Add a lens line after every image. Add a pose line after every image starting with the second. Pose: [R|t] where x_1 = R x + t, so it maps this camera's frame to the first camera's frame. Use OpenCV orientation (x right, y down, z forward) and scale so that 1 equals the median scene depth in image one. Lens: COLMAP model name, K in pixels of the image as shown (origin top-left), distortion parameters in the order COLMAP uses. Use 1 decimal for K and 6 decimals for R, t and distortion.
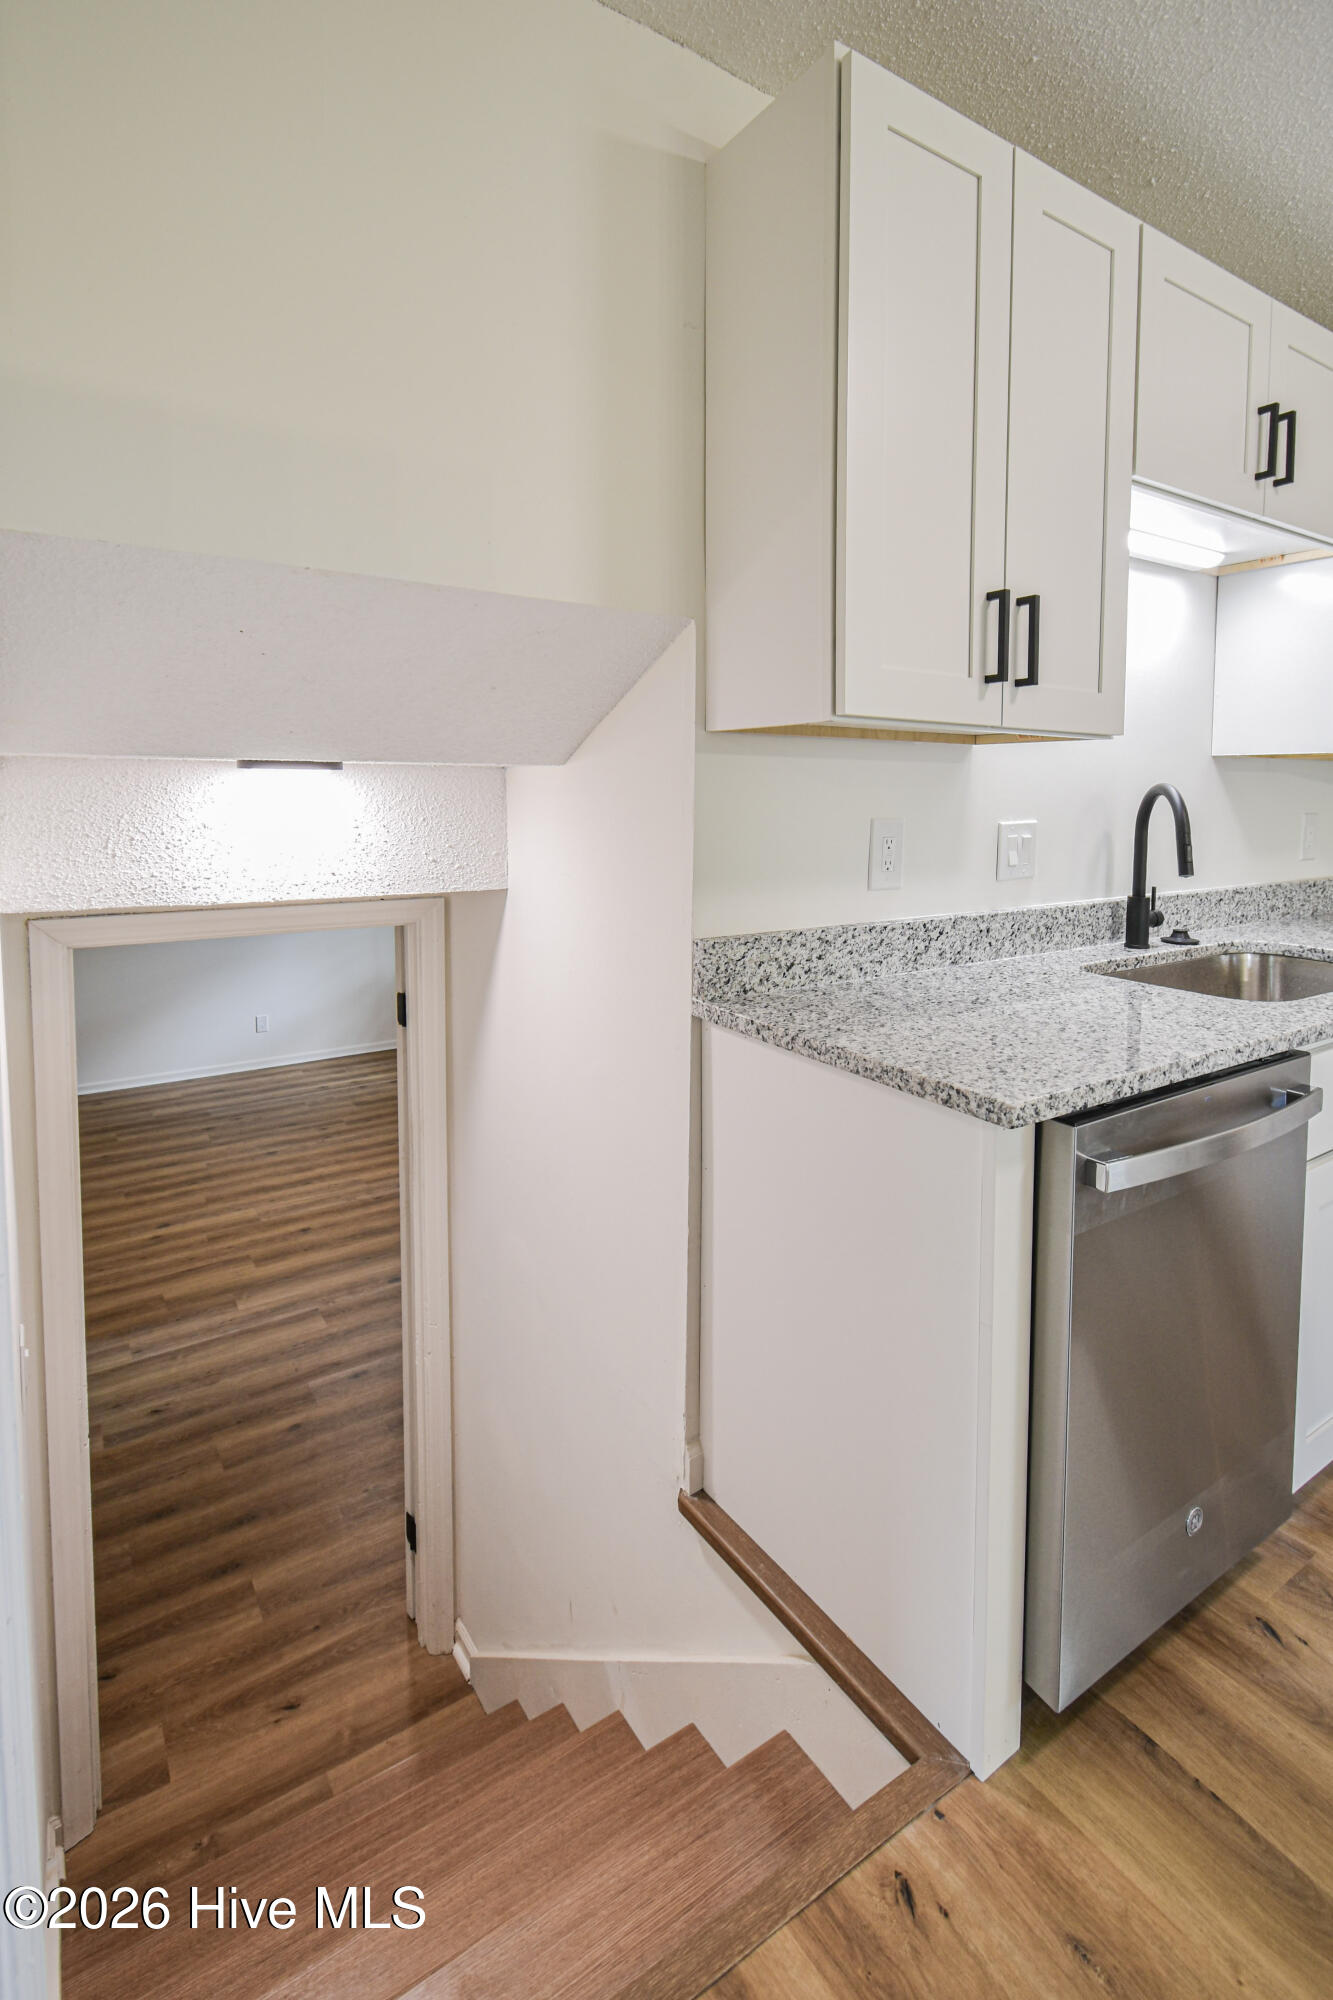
lens RADIAL K [[960.1, 0, 671.3], [0, 960.1, 836.5], [0, 0, 1]] dist [0.010043, -0.004390]
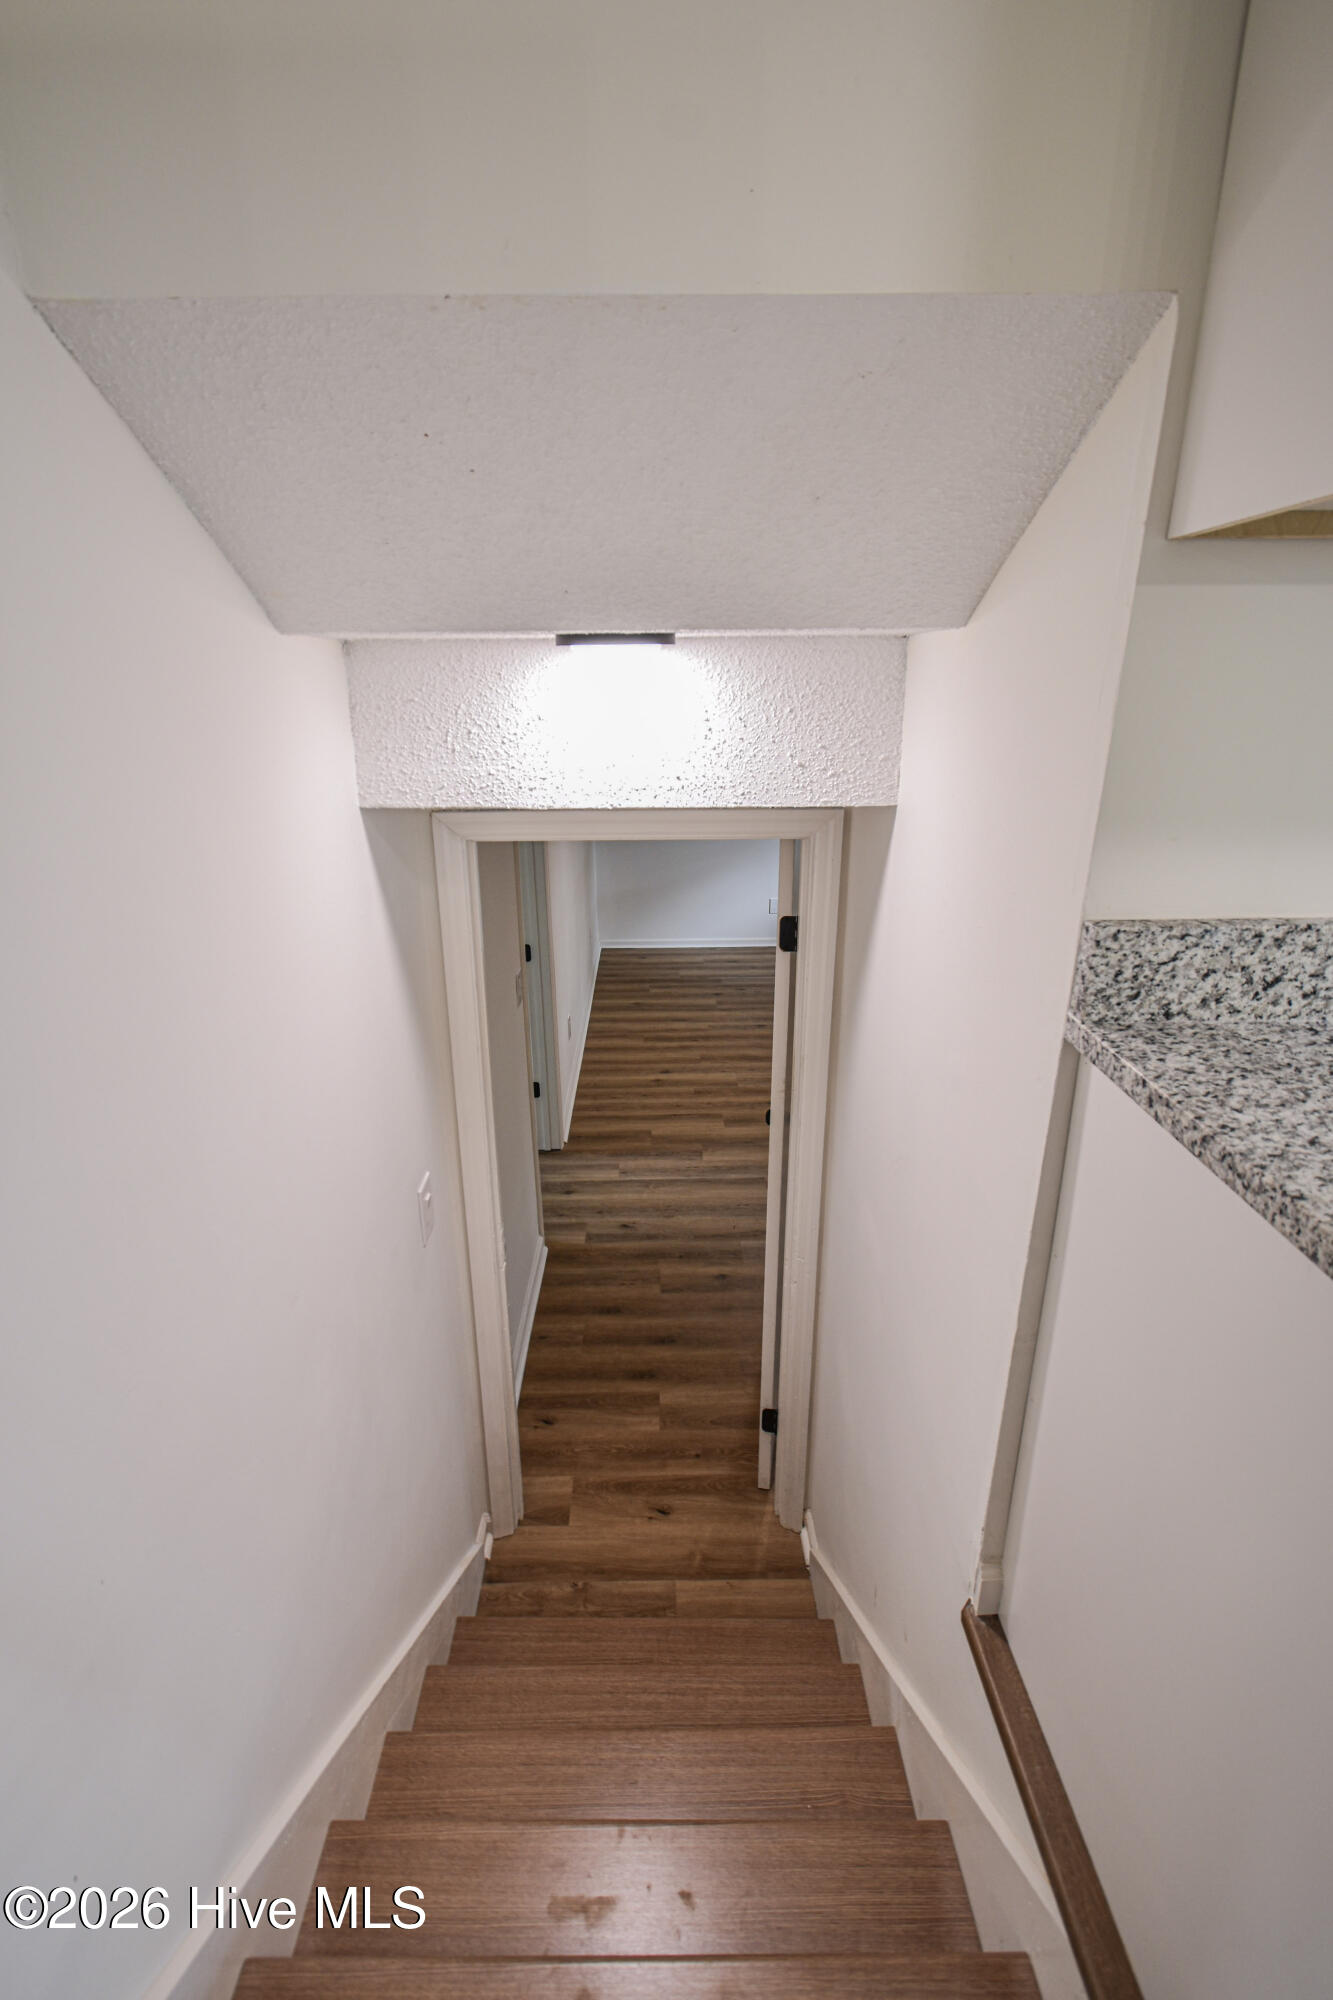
lens RADIAL K [[910.8, 0, 670.6], [0, 910.8, 1000.5], [0, 0, 1]] dist [0.001472, 0.000038]
pose [[0.840881, 0.166341, -0.515024, 0.088581], [-0.010726, 0.956533, 0.291427, -0.007350], [0.541114, -0.239531, 0.806114, 0.313152]]
